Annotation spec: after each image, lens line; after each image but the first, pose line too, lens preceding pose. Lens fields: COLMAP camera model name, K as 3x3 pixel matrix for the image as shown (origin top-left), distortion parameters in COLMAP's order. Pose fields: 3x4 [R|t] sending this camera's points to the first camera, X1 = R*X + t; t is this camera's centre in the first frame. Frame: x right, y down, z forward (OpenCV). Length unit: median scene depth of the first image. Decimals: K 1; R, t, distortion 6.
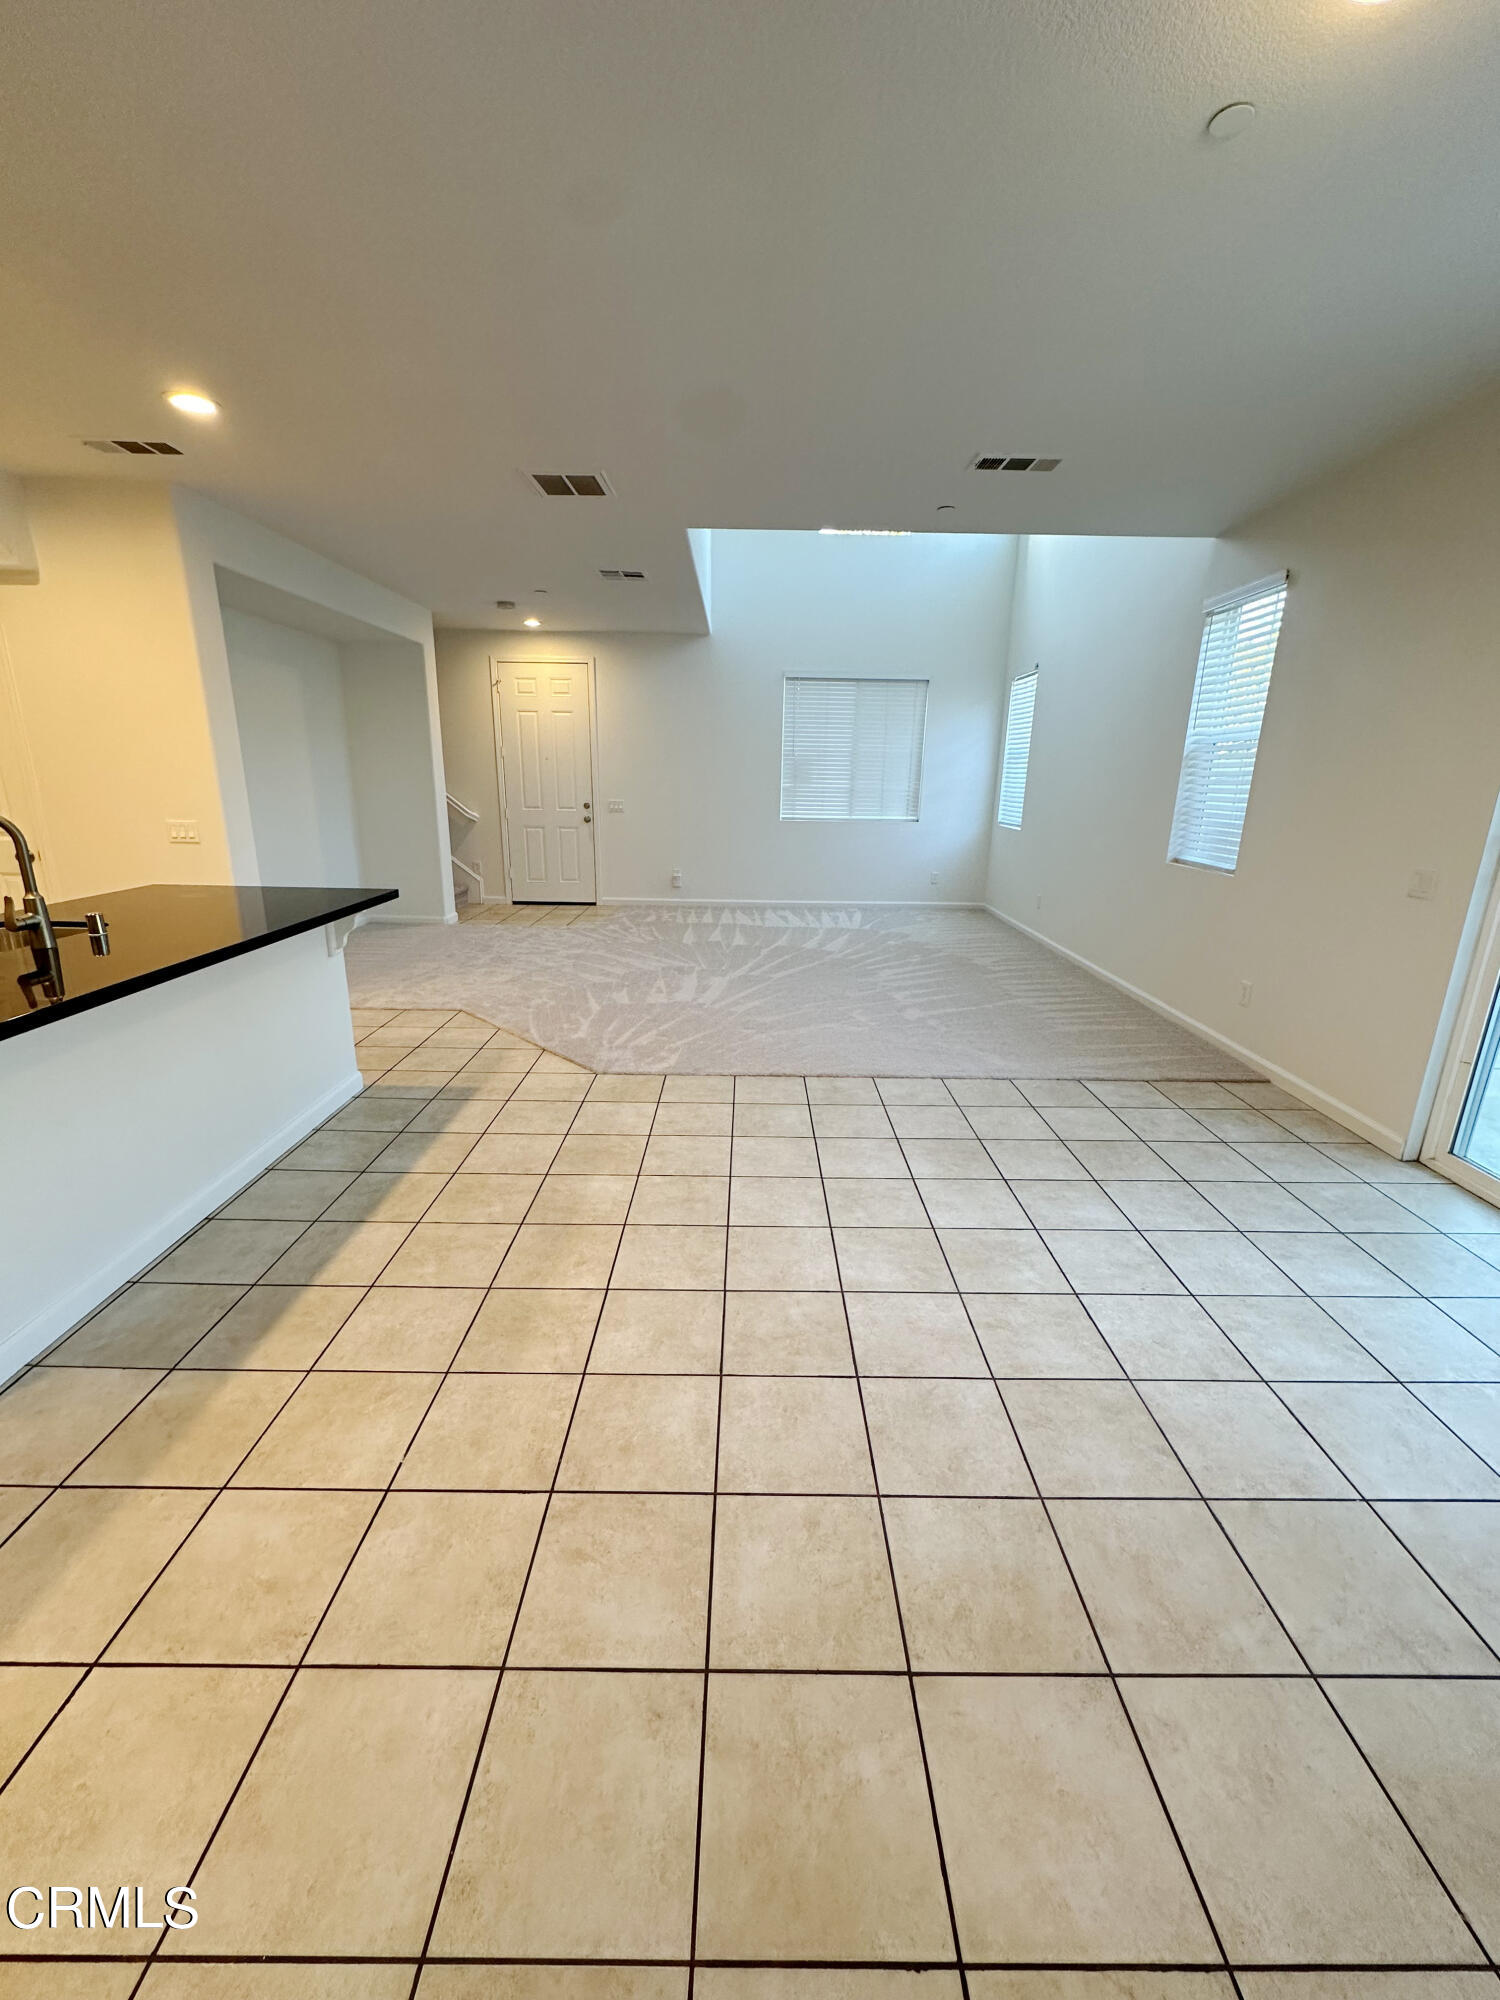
lens RADIAL K [[800.2, 0, 751.9], [0, 800.2, 1000.6], [0, 0, 1]] dist [-0.005855, 0.001639]
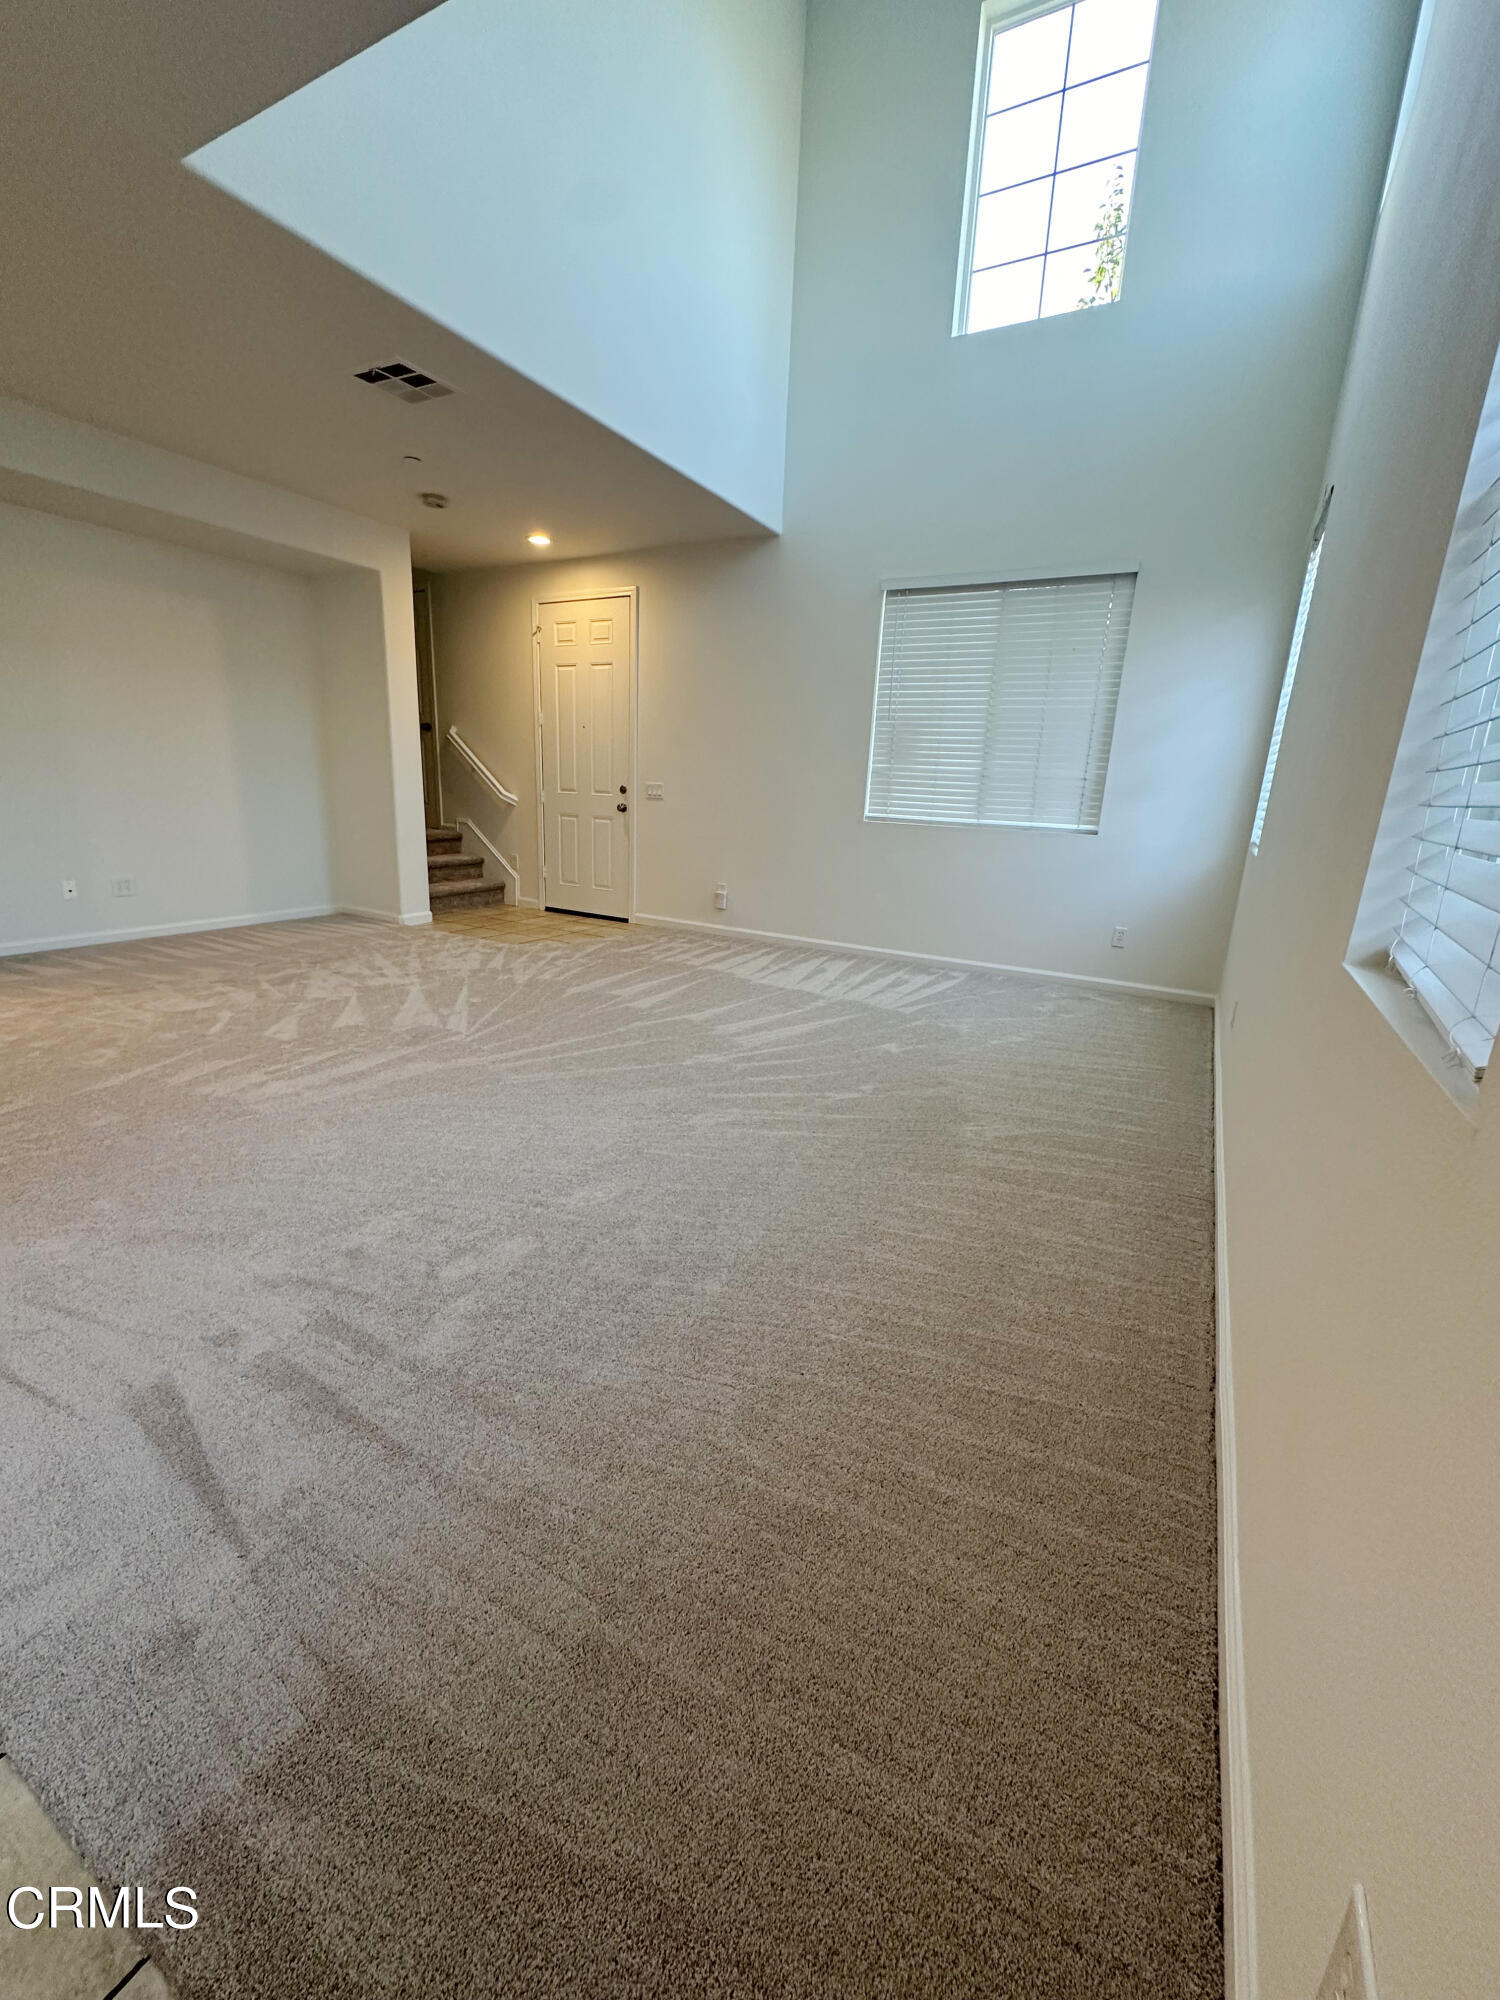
lens RADIAL K [[800.2, 0, 753.3], [0, 800.2, 999.1], [0, 0, 1]] dist [-0.005855, 0.001639]
pose [[0.871948, 0.149789, -0.466121, 0.696066], [-0.162685, 0.986596, 0.012719, -0.197524], [0.461779, 0.064741, 0.884629, 1.010637]]
